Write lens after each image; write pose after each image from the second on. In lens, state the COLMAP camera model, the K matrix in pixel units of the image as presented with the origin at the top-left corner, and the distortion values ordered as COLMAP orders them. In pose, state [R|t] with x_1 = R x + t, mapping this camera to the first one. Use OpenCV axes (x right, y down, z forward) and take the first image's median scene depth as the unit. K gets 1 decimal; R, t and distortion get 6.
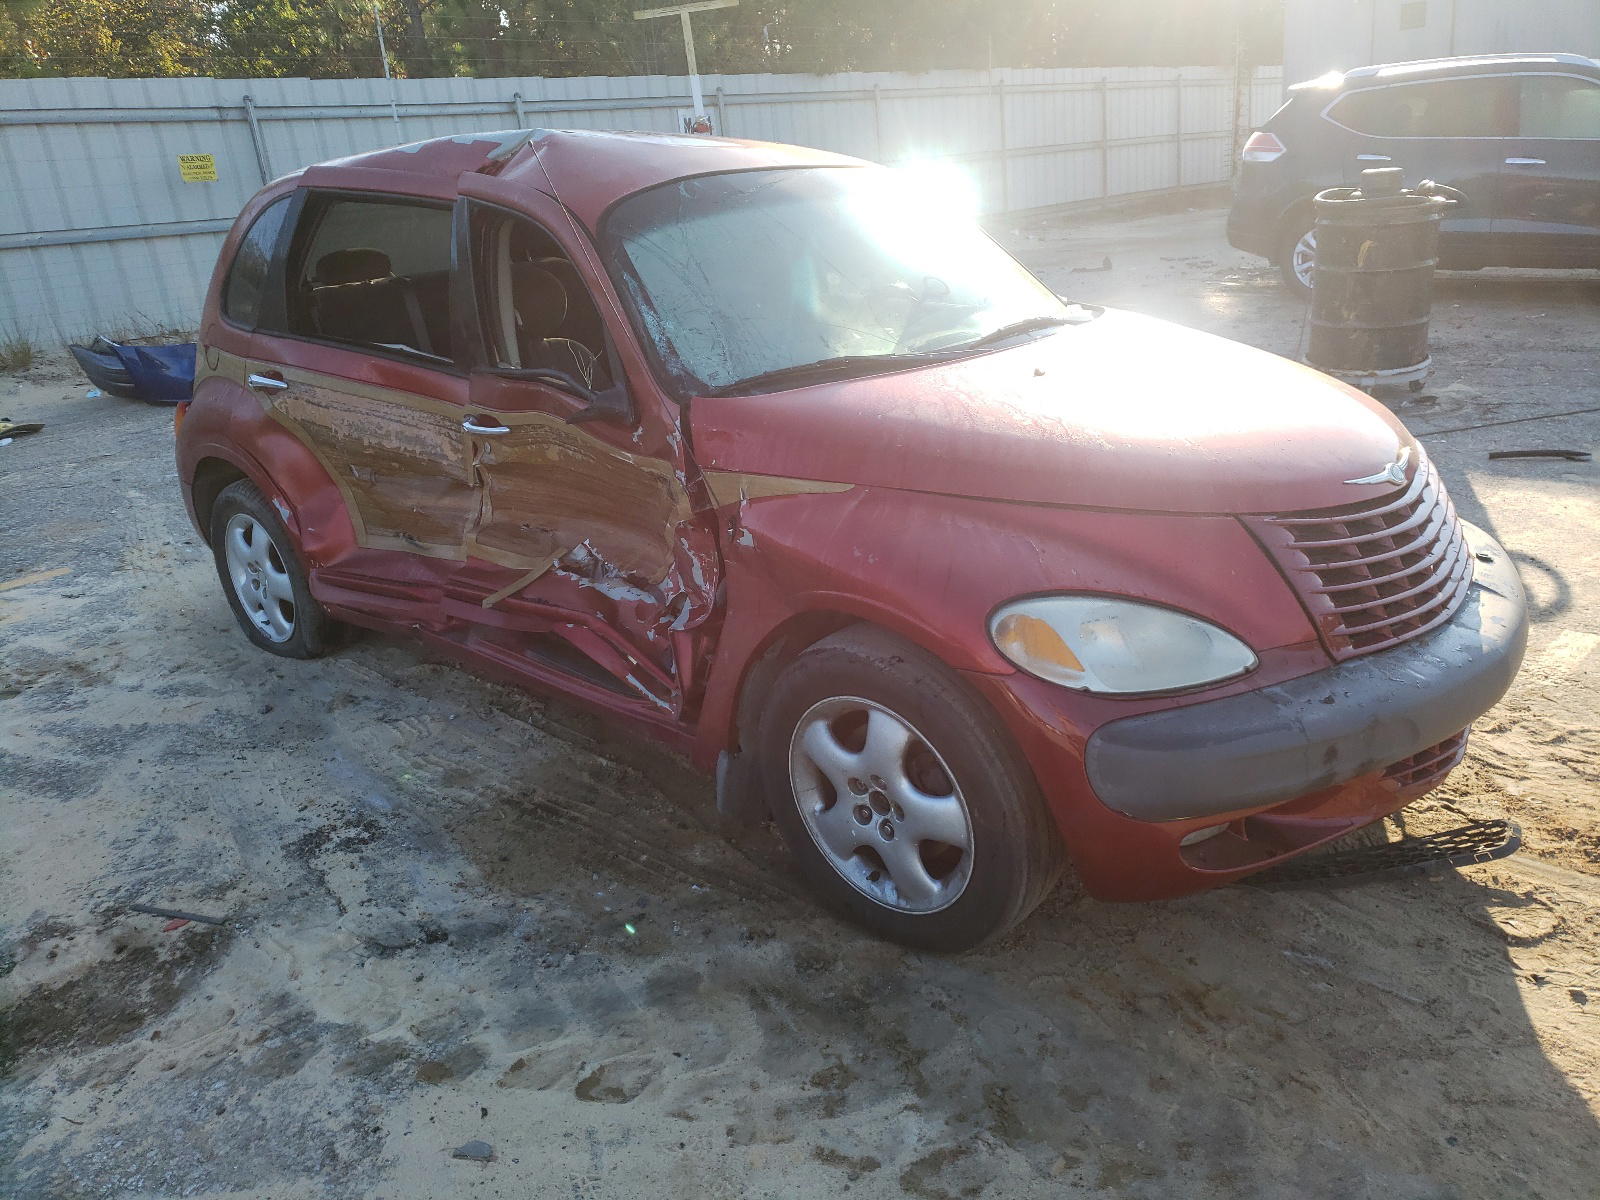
lens RADIAL K [[1228.0, 0, 813.9], [0, 1228.0, 585.6], [0, 0, 1]] dist [0.060640, -0.027118]
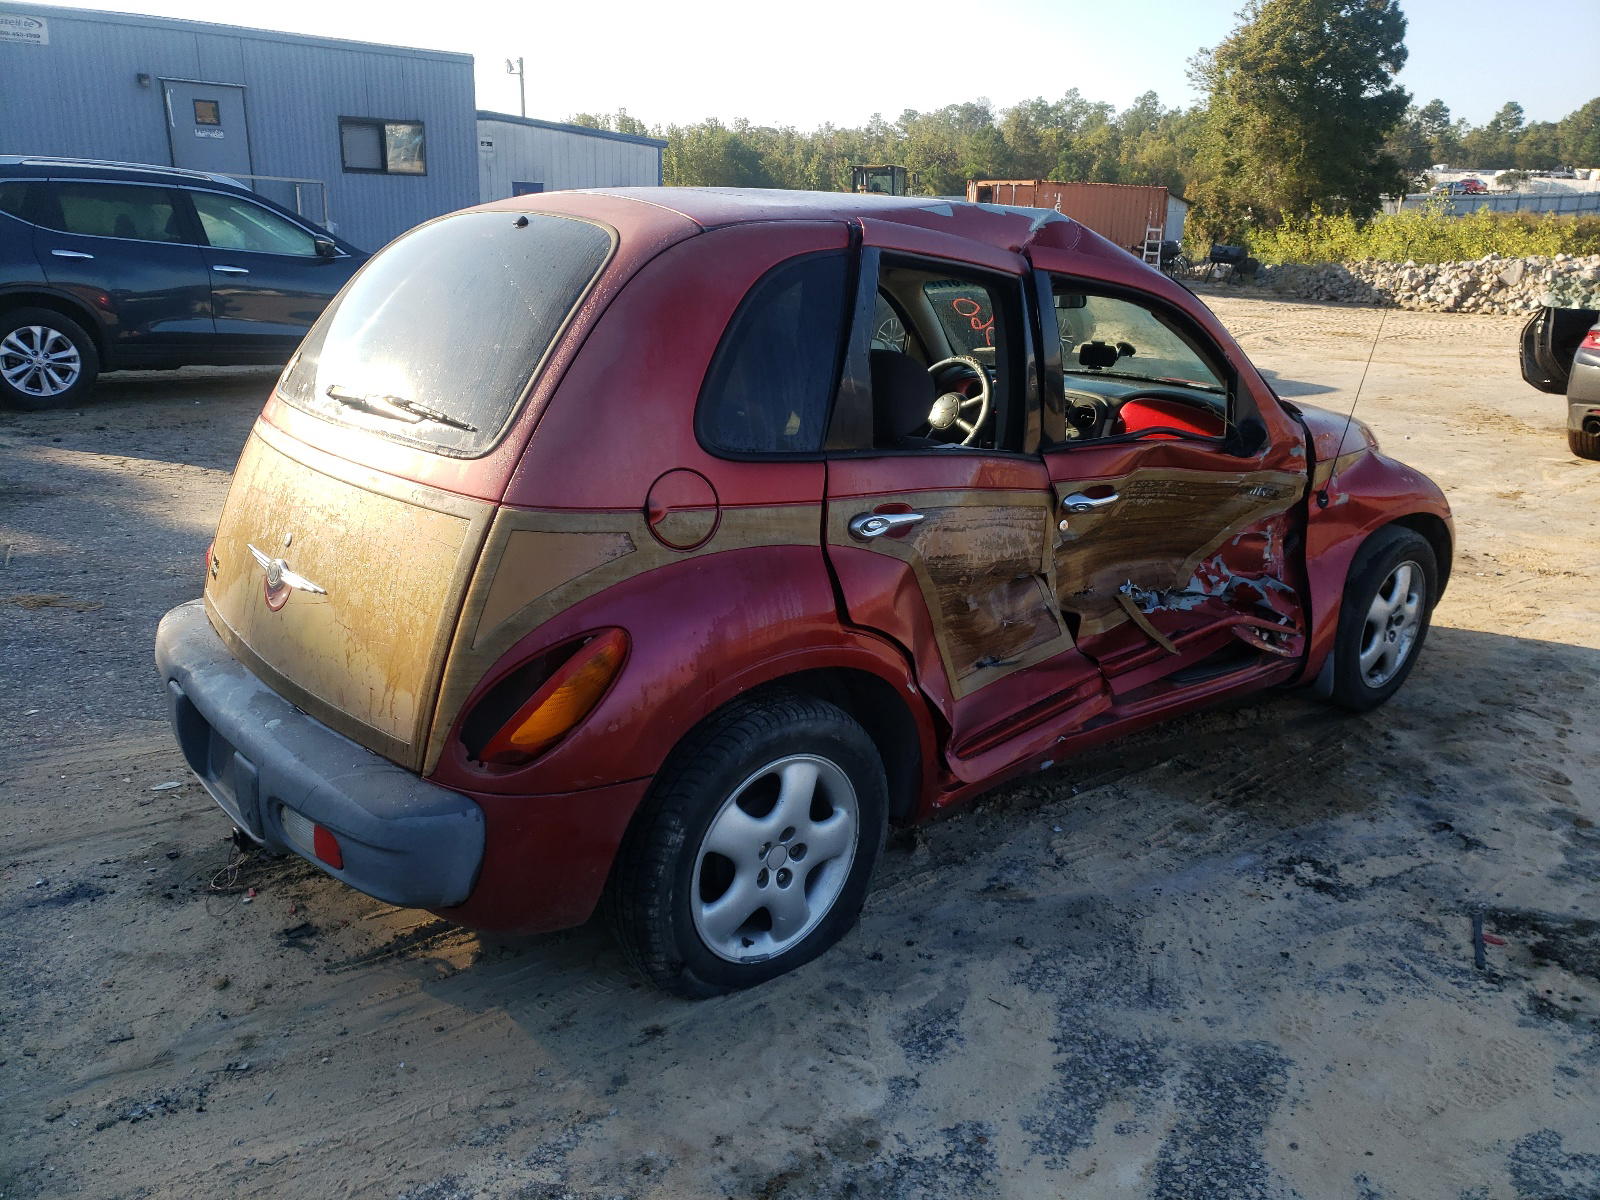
lens RADIAL K [[1228.0, 0, 816.5], [0, 1228.0, 600.6], [0, 0, 1]] dist [0.060640, -0.027118]
pose [[0.119910, -0.215012, 0.969222, -1.196366], [0.287178, 0.942042, 0.173453, -0.270449], [-0.950342, 0.257541, 0.174707, 0.994309]]
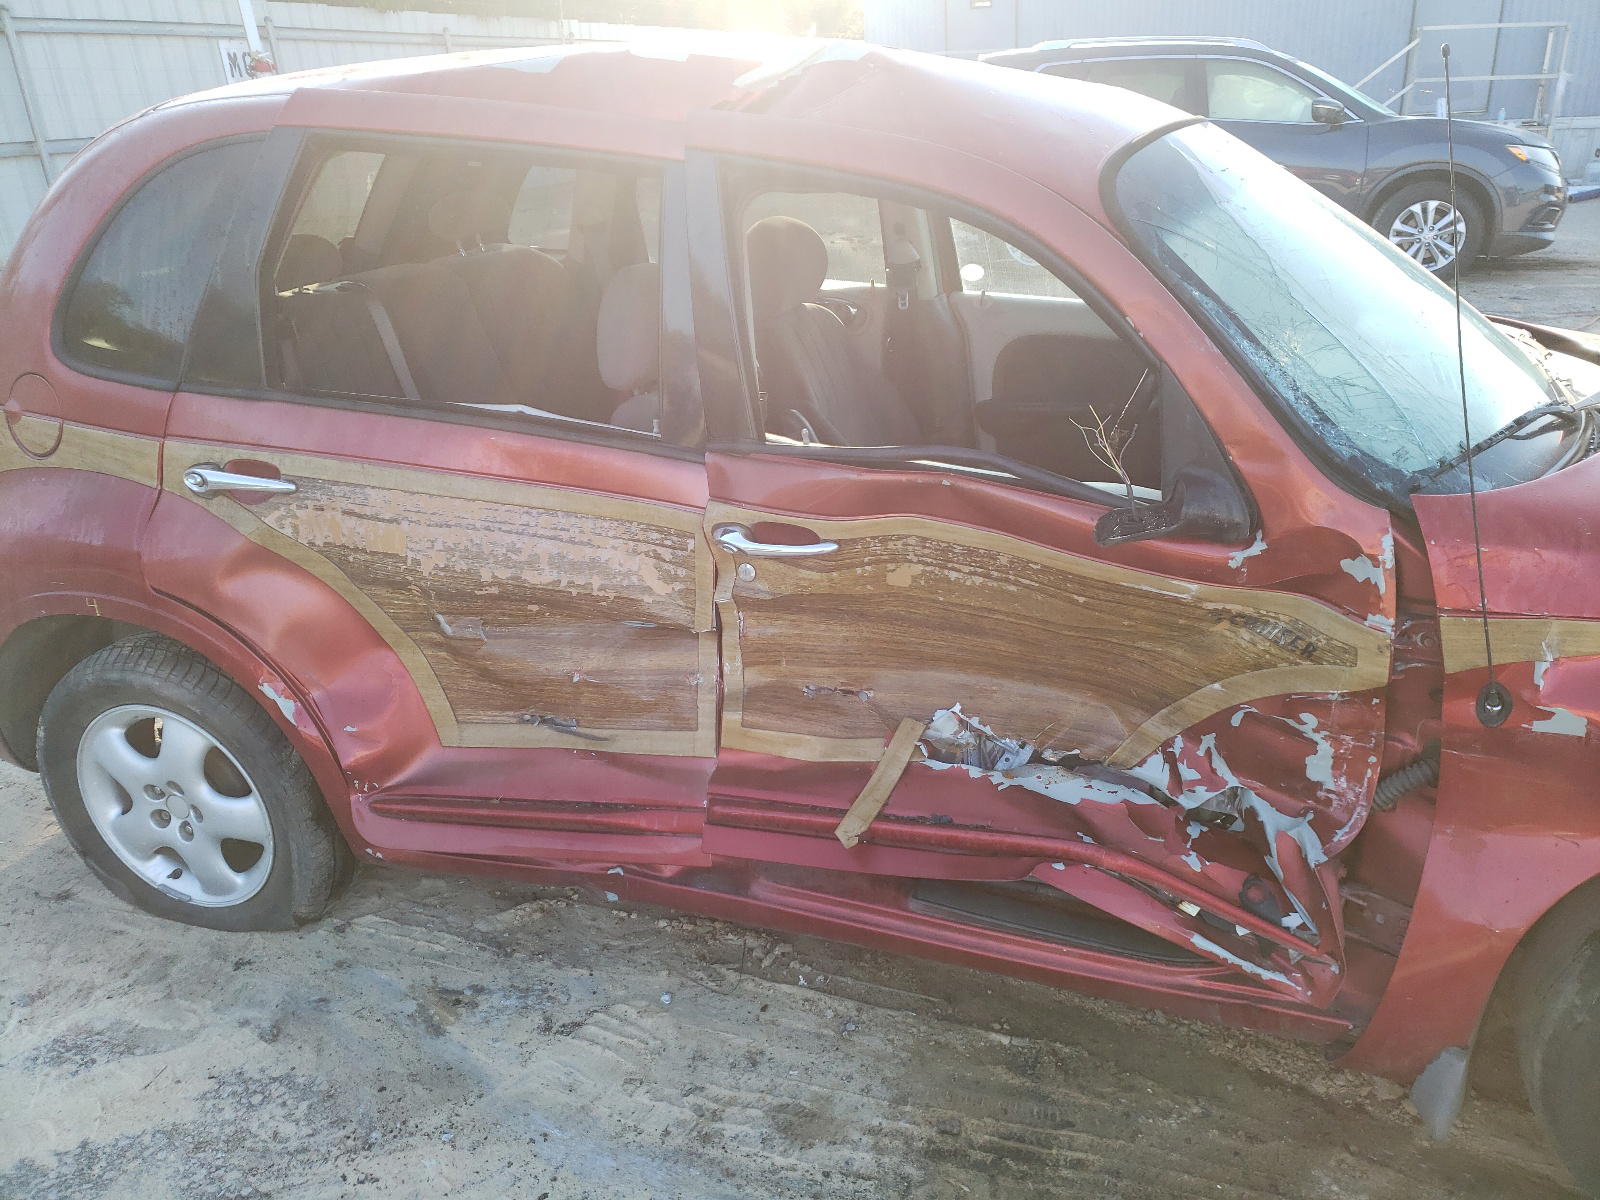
lens RADIAL K [[1228.0, 0, 804.8], [0, 1228.0, 604.8], [0, 0, 1]] dist [0.060640, -0.027118]
pose [[0.918926, -0.114477, 0.377451, -0.451509], [0.100347, 0.993321, 0.056961, -0.122353], [-0.381451, -0.014467, 0.924276, 0.409206]]
